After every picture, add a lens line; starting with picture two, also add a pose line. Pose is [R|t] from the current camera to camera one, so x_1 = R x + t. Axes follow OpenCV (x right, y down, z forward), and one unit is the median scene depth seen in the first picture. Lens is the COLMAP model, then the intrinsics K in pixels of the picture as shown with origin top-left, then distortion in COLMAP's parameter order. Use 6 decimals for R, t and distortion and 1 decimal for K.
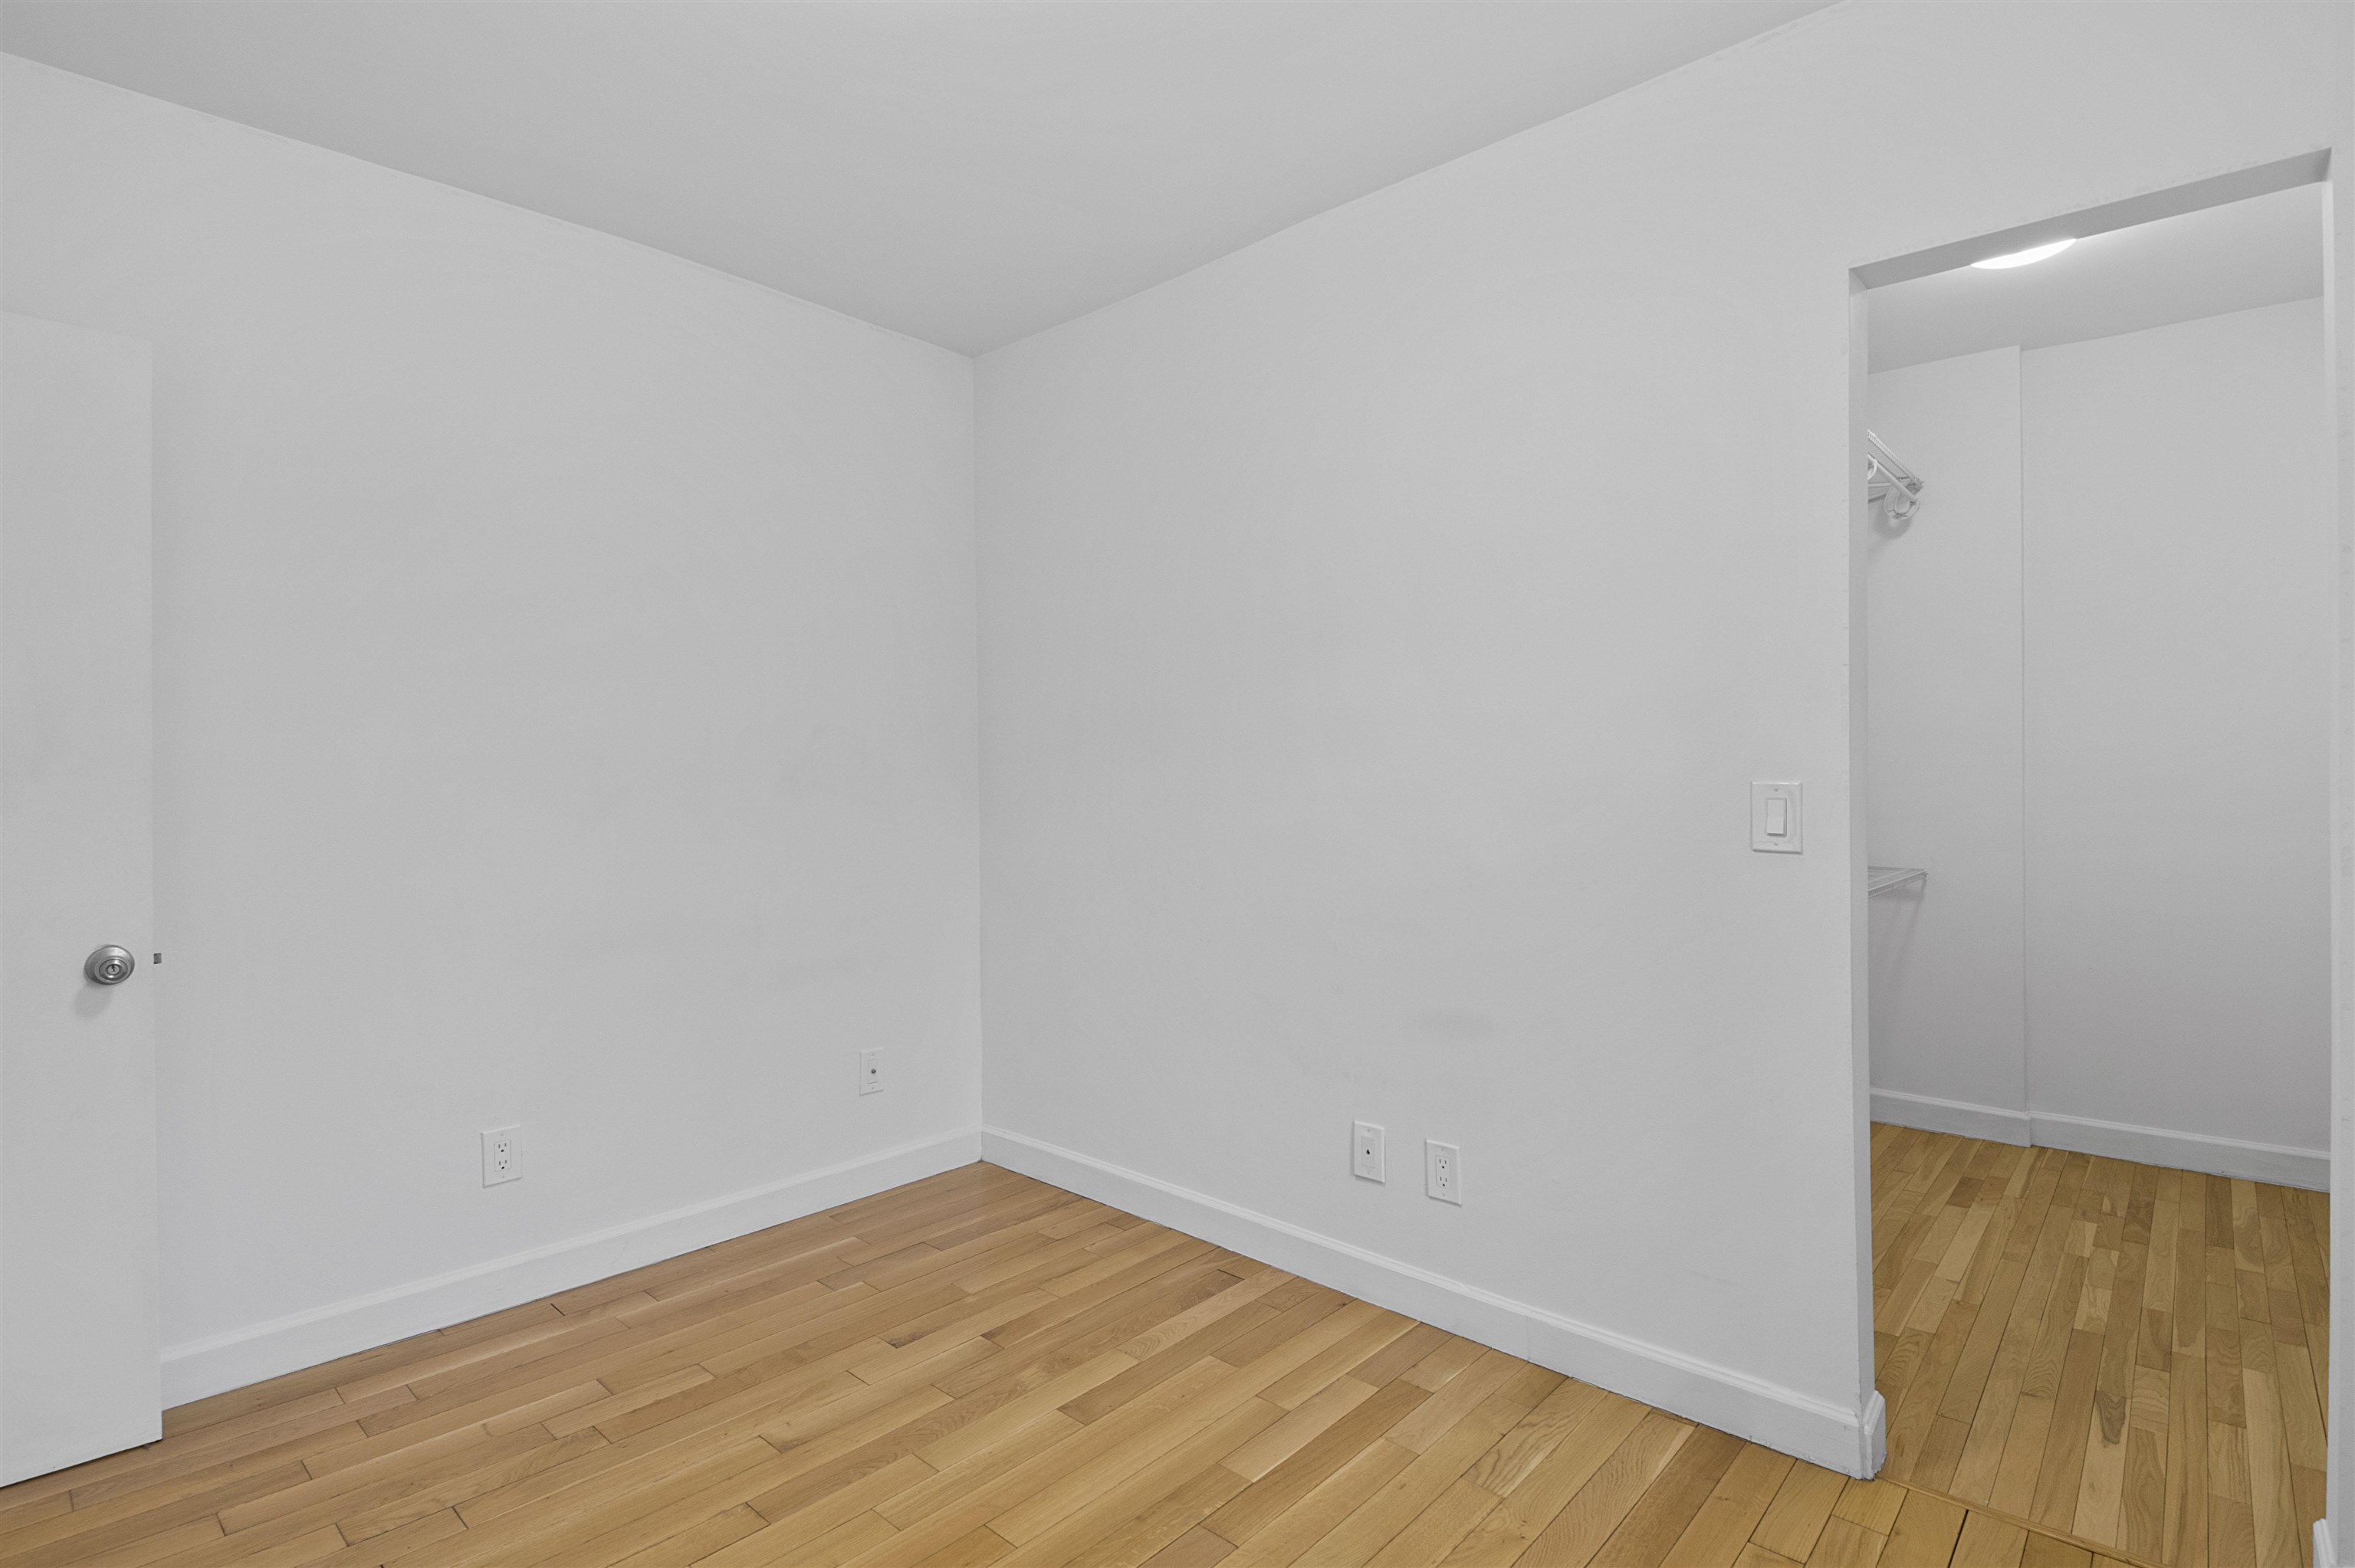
lens RADIAL K [[1138.4, 0, 1190.5], [0, 1138.4, 781.1], [0, 0, 1]] dist [0.003105, -0.012205]
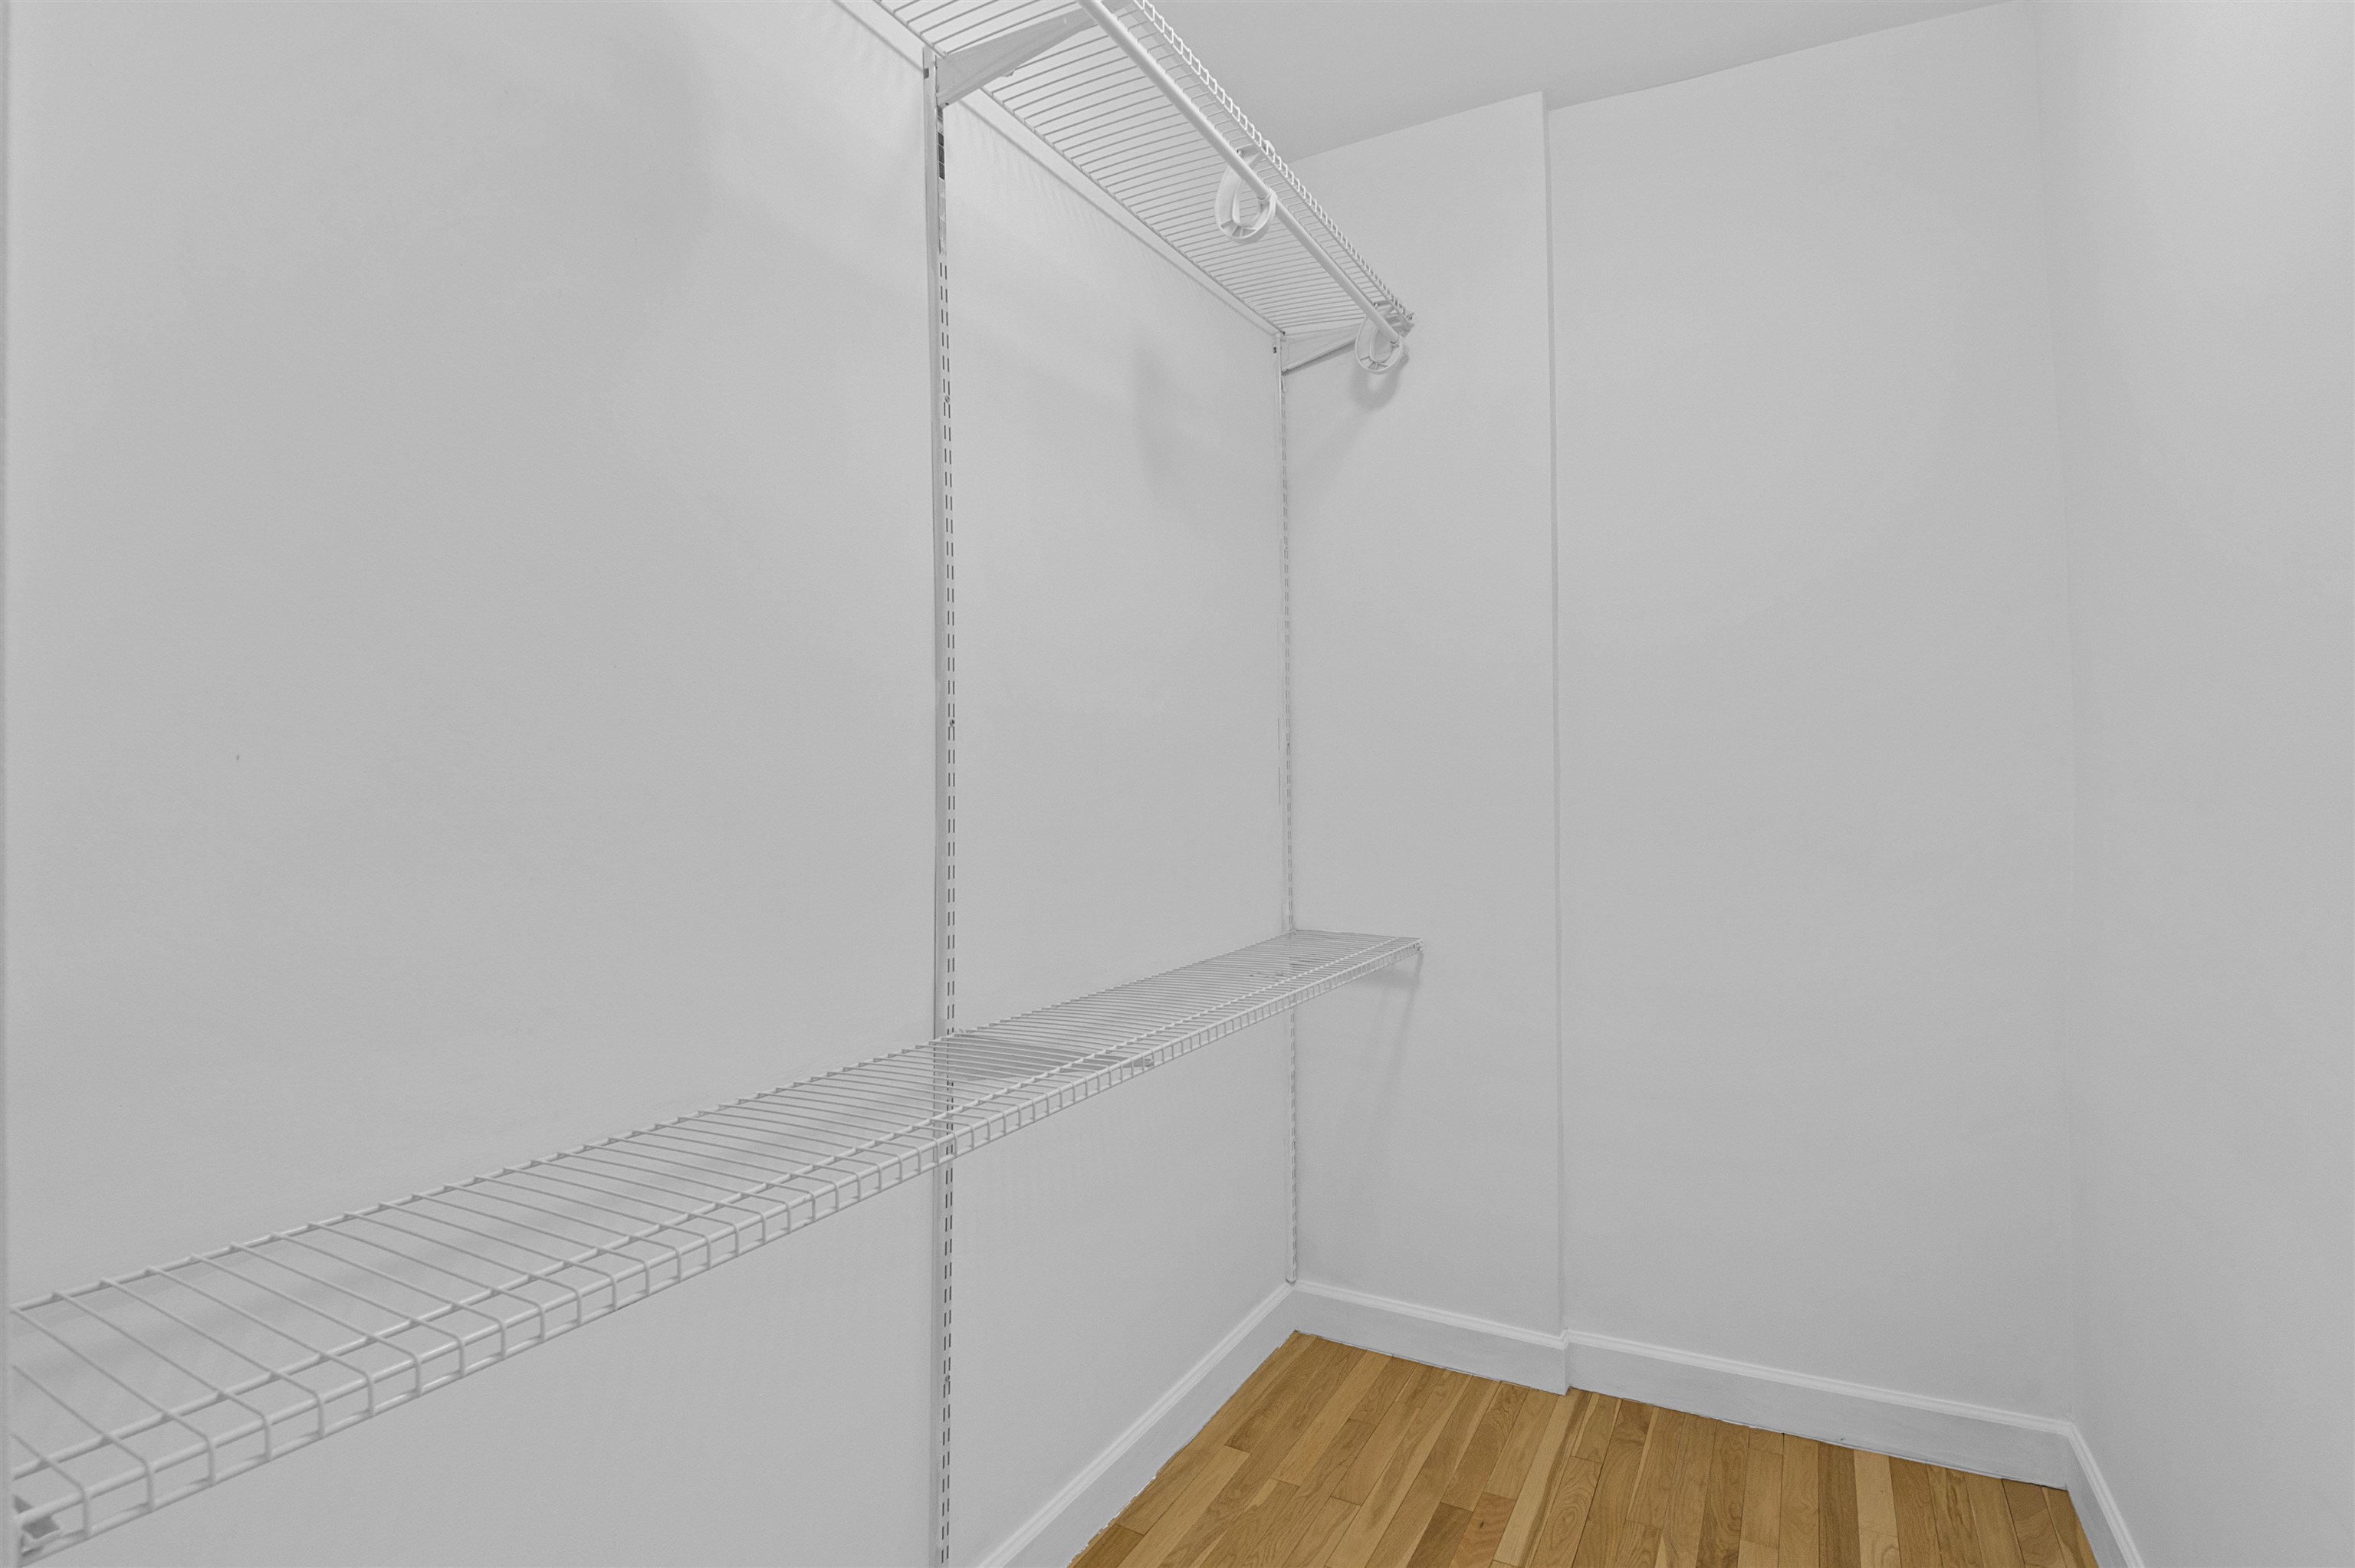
lens RADIAL K [[1138.4, 0, 1158.7], [0, 1138.4, 794.5], [0, 0, 1]] dist [0.003105, -0.012205]
pose [[0.976423, -0.002562, 0.215853, 0.385038], [0.003553, 0.999985, -0.004205, 0.001097], [-0.215839, 0.004873, 0.976417, 0.436951]]
